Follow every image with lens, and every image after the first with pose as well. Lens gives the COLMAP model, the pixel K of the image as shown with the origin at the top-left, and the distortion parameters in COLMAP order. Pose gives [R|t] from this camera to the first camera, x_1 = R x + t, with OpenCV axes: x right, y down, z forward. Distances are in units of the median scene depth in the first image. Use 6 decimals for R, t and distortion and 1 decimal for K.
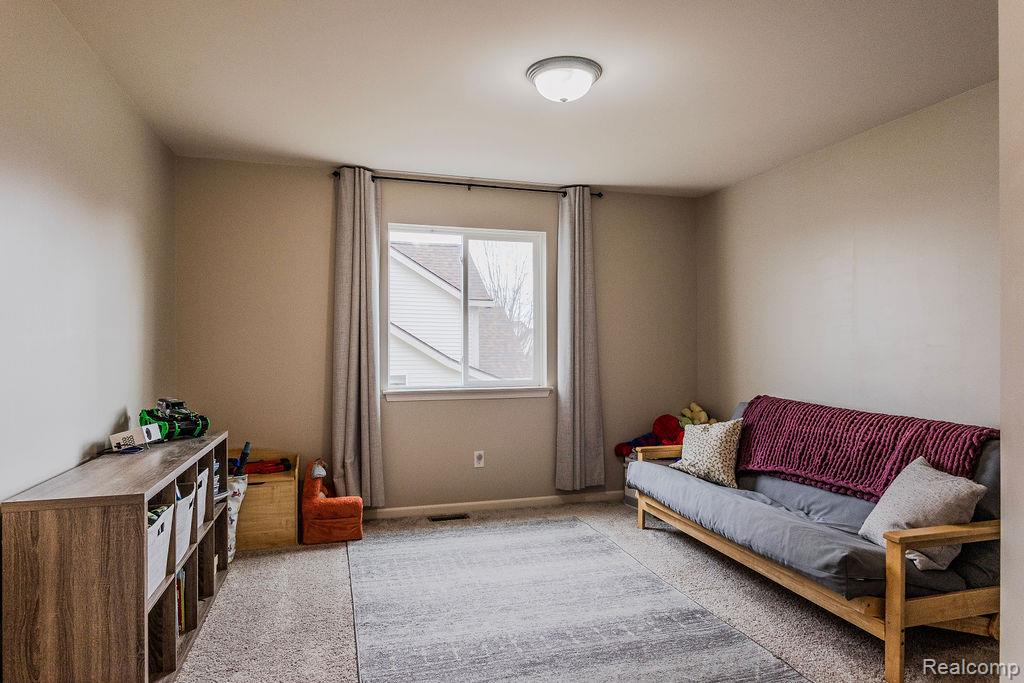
lens RADIAL K [[618.0, 0, 515.3], [0, 618.0, 342.7], [0, 0, 1]] dist [0.000511, -0.001485]
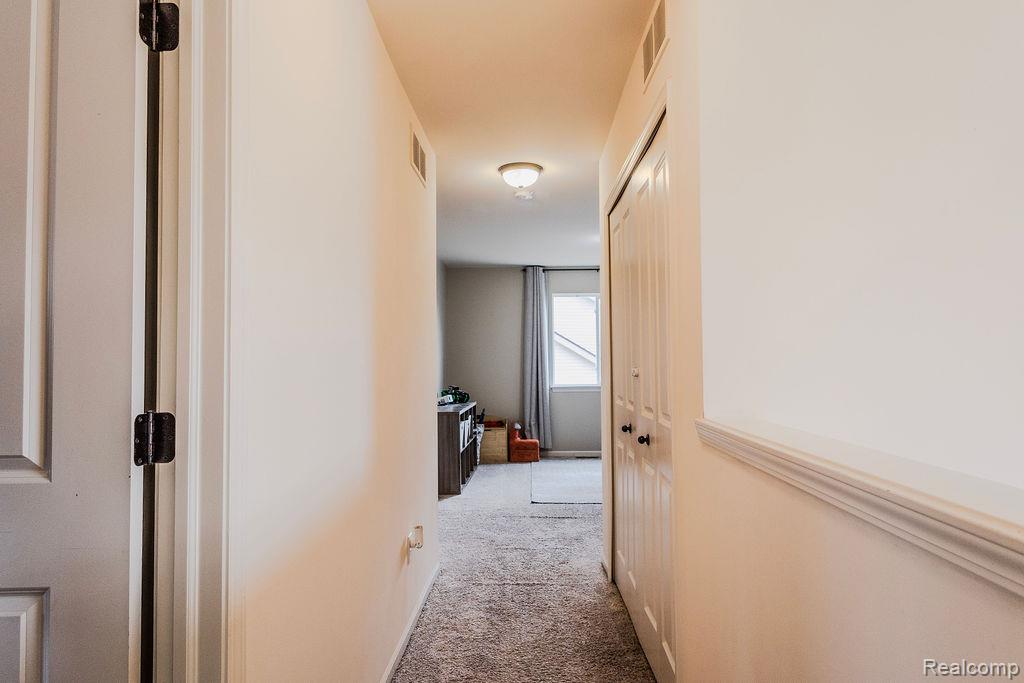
lens RADIAL K [[618.0, 0, 515.3], [0, 618.0, 342.7], [0, 0, 1]] dist [0.000511, -0.001485]
pose [[0.950464, -0.023060, -0.309978, 0.276524], [0.013388, 0.999356, -0.033295, 0.009357], [0.310547, 0.027496, 0.950160, -0.832314]]
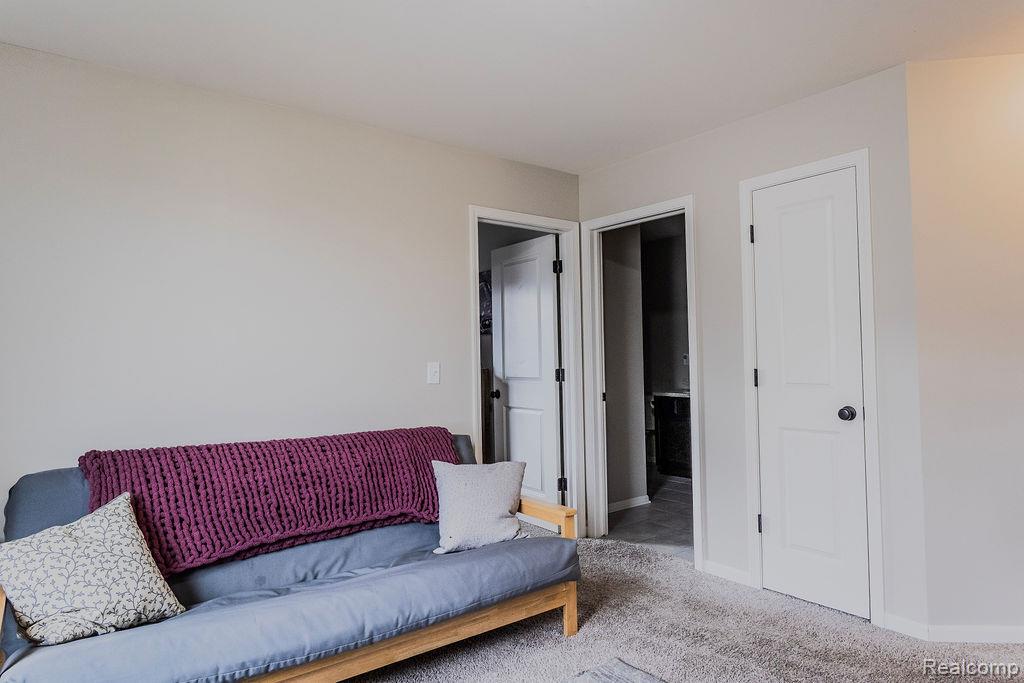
lens RADIAL K [[618.0, 0, 515.3], [0, 618.0, 342.7], [0, 0, 1]] dist [0.000511, -0.001485]
pose [[-0.356507, 0.026215, 0.933925, -0.371901], [0.015229, 0.999637, -0.022247, 0.003837], [-0.934169, 0.006292, -0.356776, 1.139844]]
